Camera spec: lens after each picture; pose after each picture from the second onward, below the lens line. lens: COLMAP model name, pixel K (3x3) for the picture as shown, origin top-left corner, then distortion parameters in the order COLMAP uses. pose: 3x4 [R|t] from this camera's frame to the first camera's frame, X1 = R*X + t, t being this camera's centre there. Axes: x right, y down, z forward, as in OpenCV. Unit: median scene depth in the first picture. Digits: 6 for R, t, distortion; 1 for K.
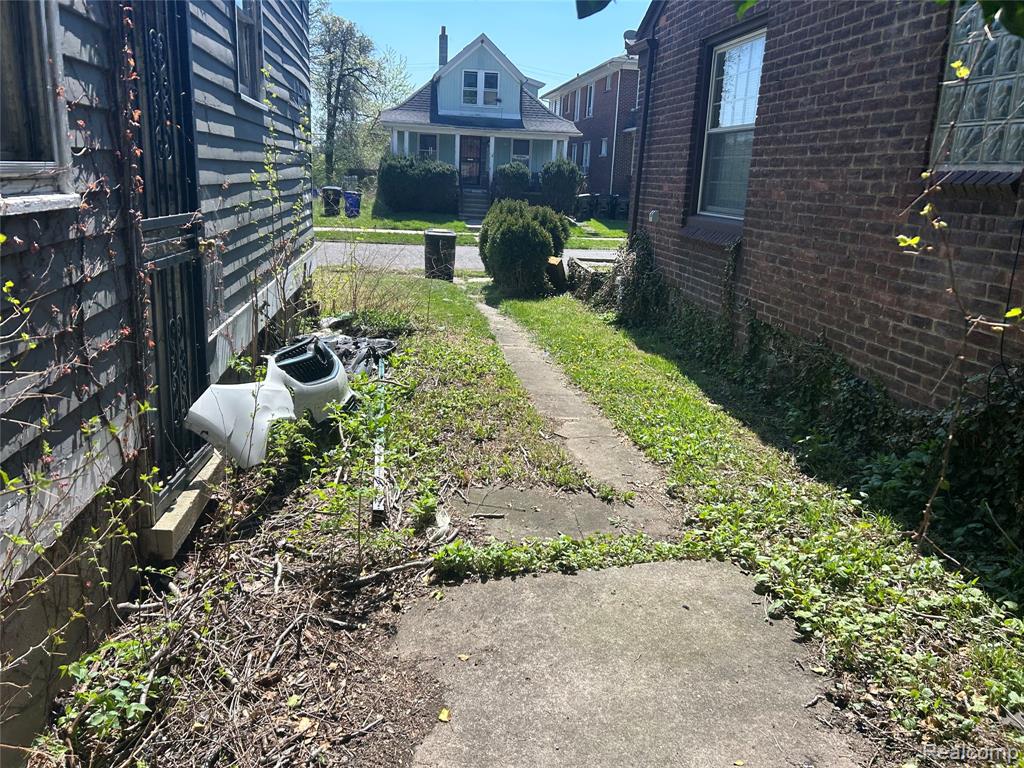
lens RADIAL K [[771.2, 0, 506.5], [0, 771.2, 376.7], [0, 0, 1]] dist [0.059999, -0.077014]
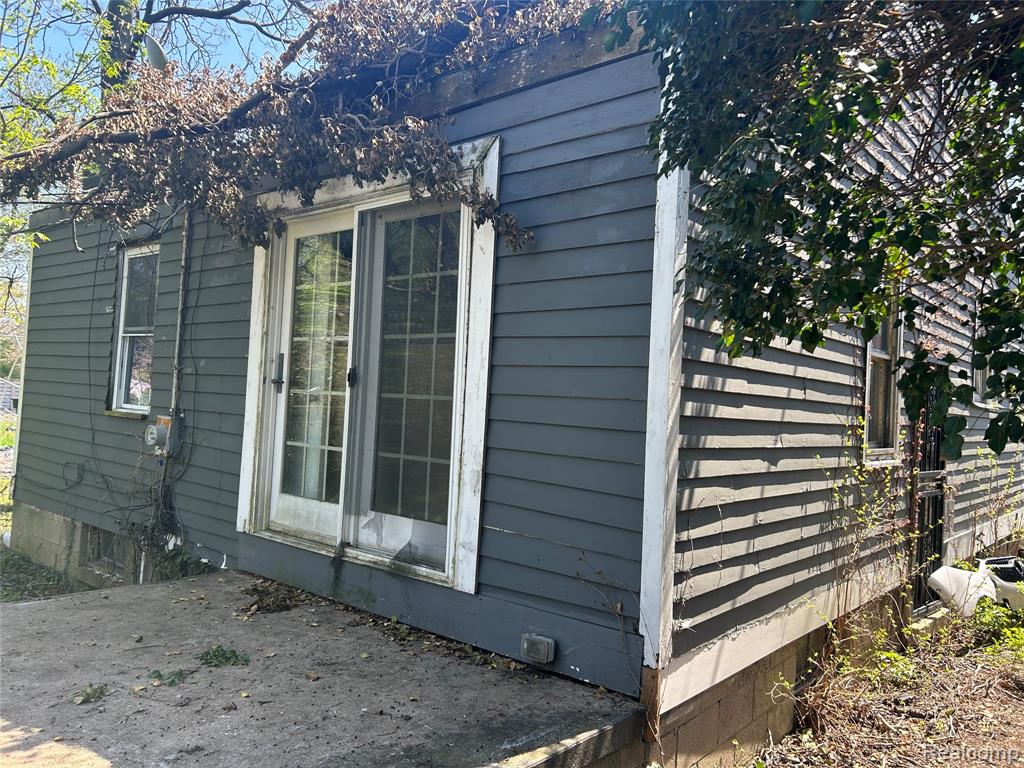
lens RADIAL K [[760.7, 0, 516.0], [0, 760.7, 384.3], [0, 0, 1]] dist [0.063605, -0.082634]
pose [[0.662378, -0.035027, -0.748350, 0.277576], [-0.205010, 0.952303, -0.226031, 0.194920], [0.720573, 0.303137, 0.623604, -0.848464]]
